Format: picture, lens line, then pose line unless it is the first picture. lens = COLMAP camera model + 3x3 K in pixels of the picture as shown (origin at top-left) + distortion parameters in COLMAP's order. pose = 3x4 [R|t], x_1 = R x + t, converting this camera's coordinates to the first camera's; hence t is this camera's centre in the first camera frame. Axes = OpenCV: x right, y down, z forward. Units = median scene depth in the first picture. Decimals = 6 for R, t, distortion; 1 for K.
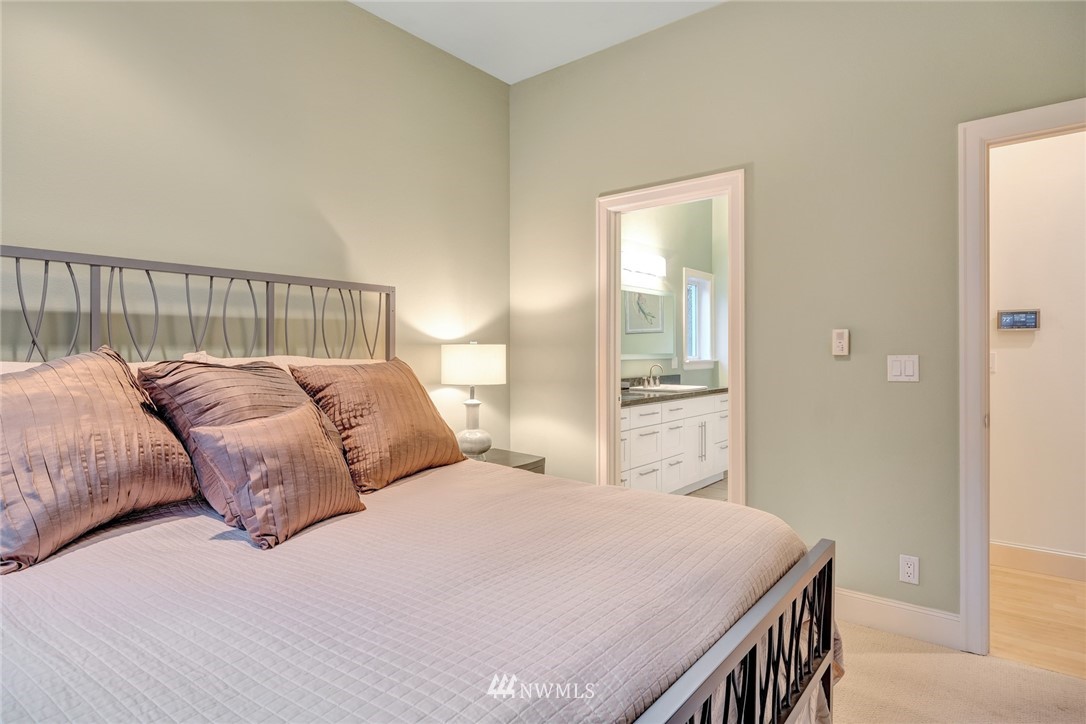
lens RADIAL K [[590.1, 0, 536.6], [0, 590.1, 368.2], [0, 0, 1]] dist [0.002625, 0.000224]
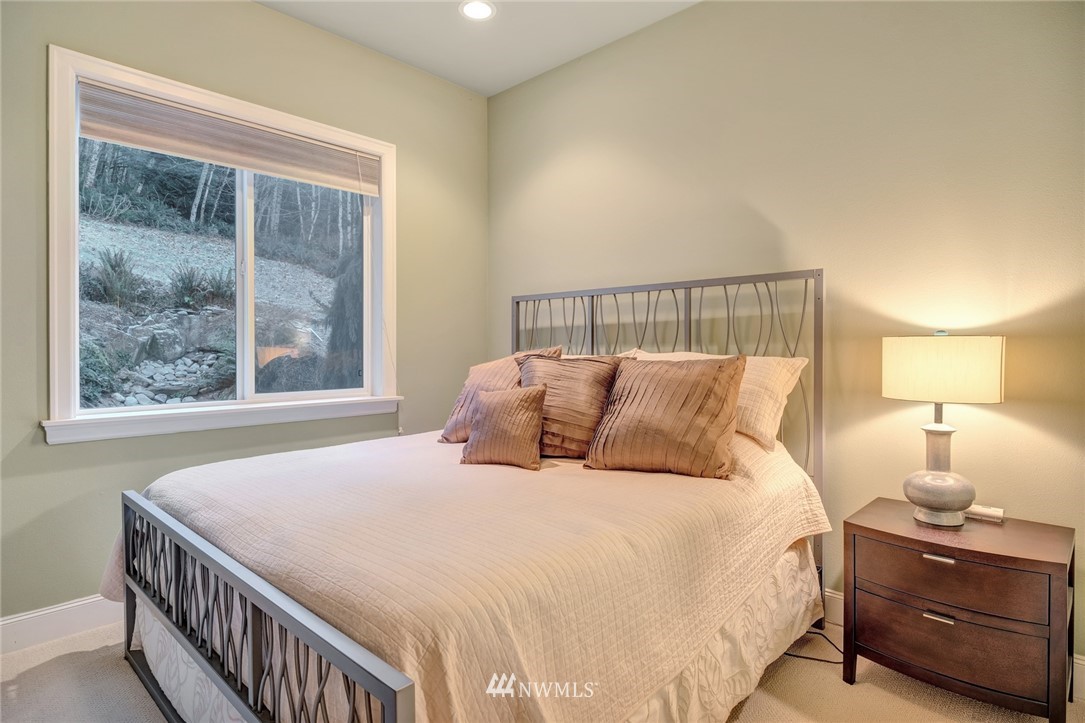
lens RADIAL K [[589.5, 0, 536.7], [0, 589.5, 357.8], [0, 0, 1]] dist [0.002625, 0.000224]
pose [[-0.093701, 0.013283, -0.995512, 0.559077], [-0.027611, 0.999492, 0.015935, -0.015880], [0.995217, 0.028981, -0.093287, 0.634344]]
